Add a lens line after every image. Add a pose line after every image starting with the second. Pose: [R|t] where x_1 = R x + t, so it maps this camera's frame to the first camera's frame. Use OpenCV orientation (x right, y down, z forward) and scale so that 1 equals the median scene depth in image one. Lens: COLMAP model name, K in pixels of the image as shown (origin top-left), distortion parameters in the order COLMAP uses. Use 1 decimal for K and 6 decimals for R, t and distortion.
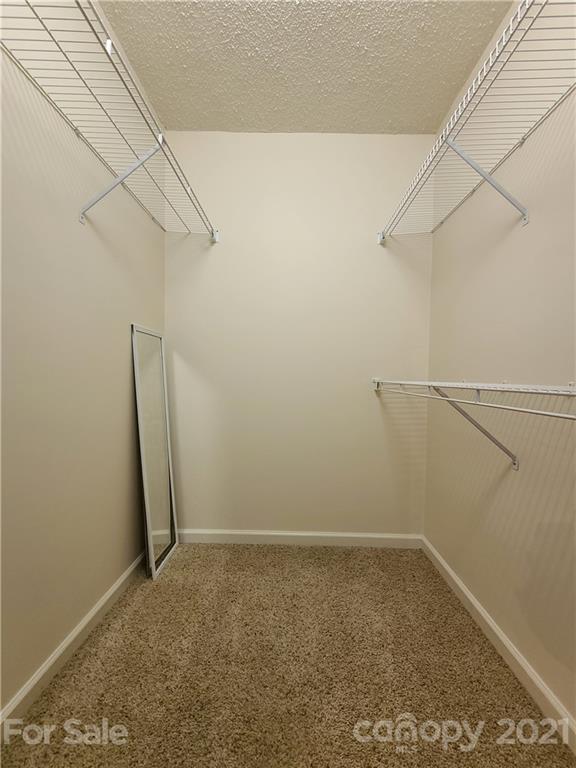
lens RADIAL K [[313.5, 0, 285.9], [0, 313.5, 385.0], [0, 0, 1]] dist [-0.000224, 0.000324]
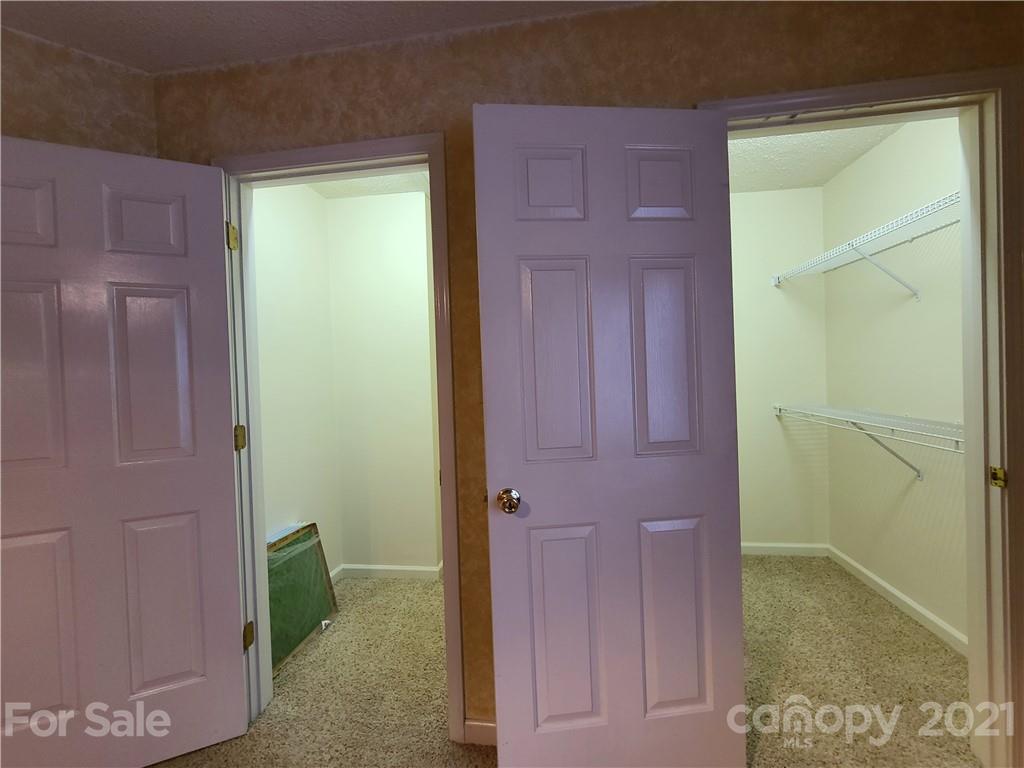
lens RADIAL K [[418.0, 0, 517.8], [0, 418.0, 382.2], [0, 0, 1]] dist [-0.000224, 0.000324]
pose [[0.992131, -0.051848, -0.113962, -0.508452], [0.051320, 0.998654, -0.007559, -0.152255], [0.114200, 0.001651, 0.993456, -0.660306]]
